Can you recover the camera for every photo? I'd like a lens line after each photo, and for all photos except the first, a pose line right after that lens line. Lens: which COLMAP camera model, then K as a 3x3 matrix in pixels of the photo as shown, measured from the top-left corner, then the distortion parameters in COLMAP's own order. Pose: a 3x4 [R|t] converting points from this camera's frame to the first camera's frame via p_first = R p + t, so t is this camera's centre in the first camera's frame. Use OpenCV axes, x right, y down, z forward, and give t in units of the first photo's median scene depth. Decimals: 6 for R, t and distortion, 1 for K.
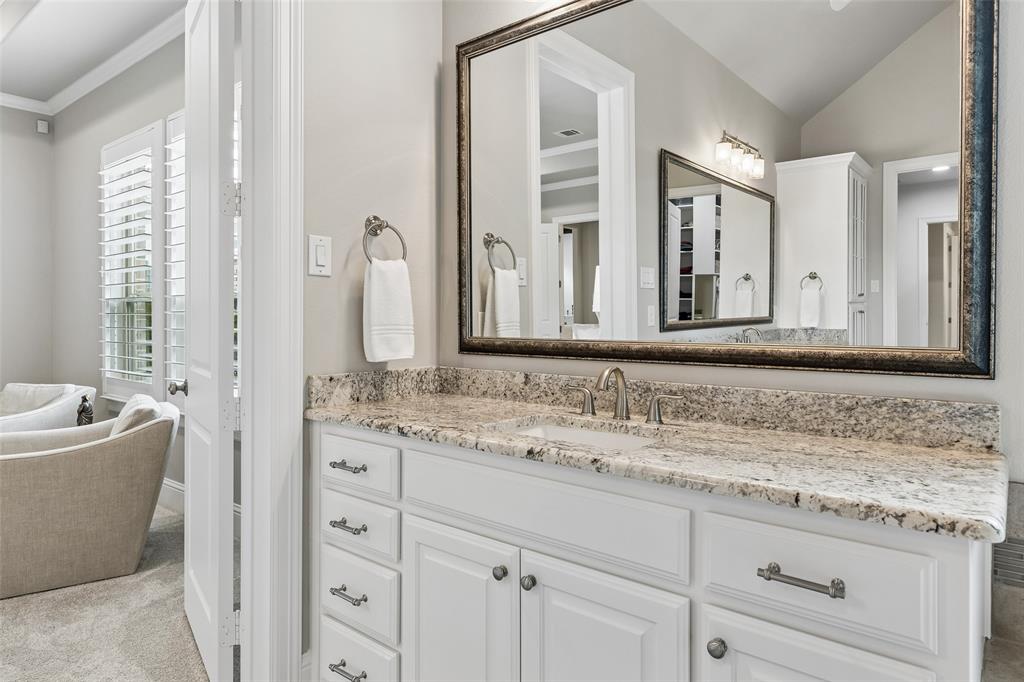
lens RADIAL K [[620.5, 0, 511.9], [0, 620.5, 332.4], [0, 0, 1]] dist [-0.008884, -0.001153]
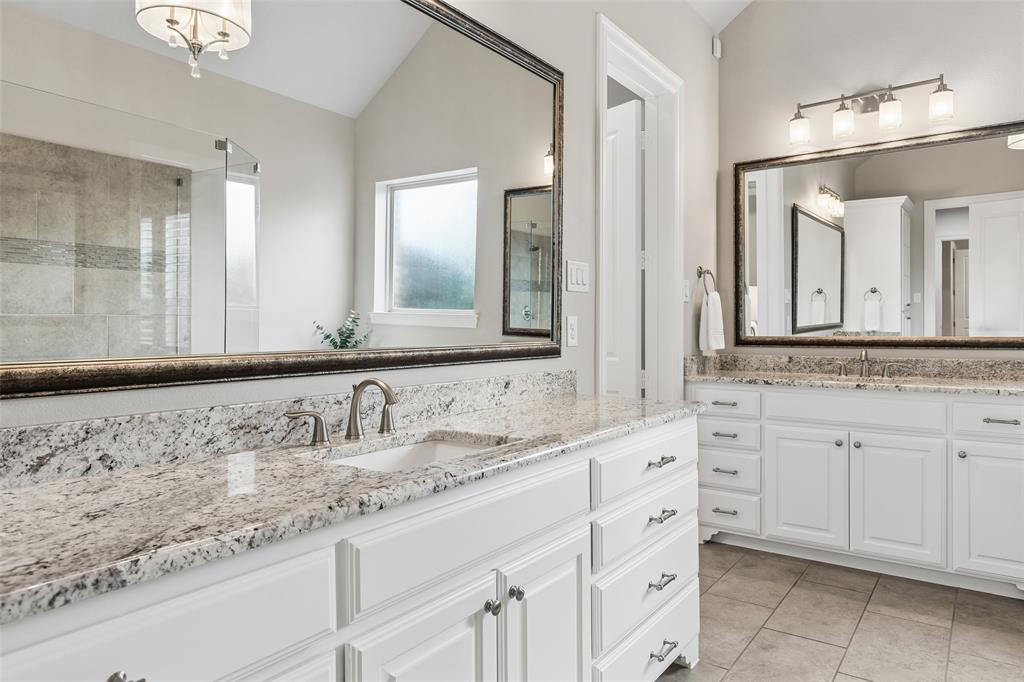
lens RADIAL K [[678.2, 0, 512.0], [0, 678.2, 340.5], [0, 0, 1]] dist [0.001954, 0.002636]
pose [[0.997433, -0.006702, 0.071289, -0.897145], [0.006623, 0.999977, 0.001338, 0.013143], [-0.071297, -0.000863, 0.997455, -0.867108]]
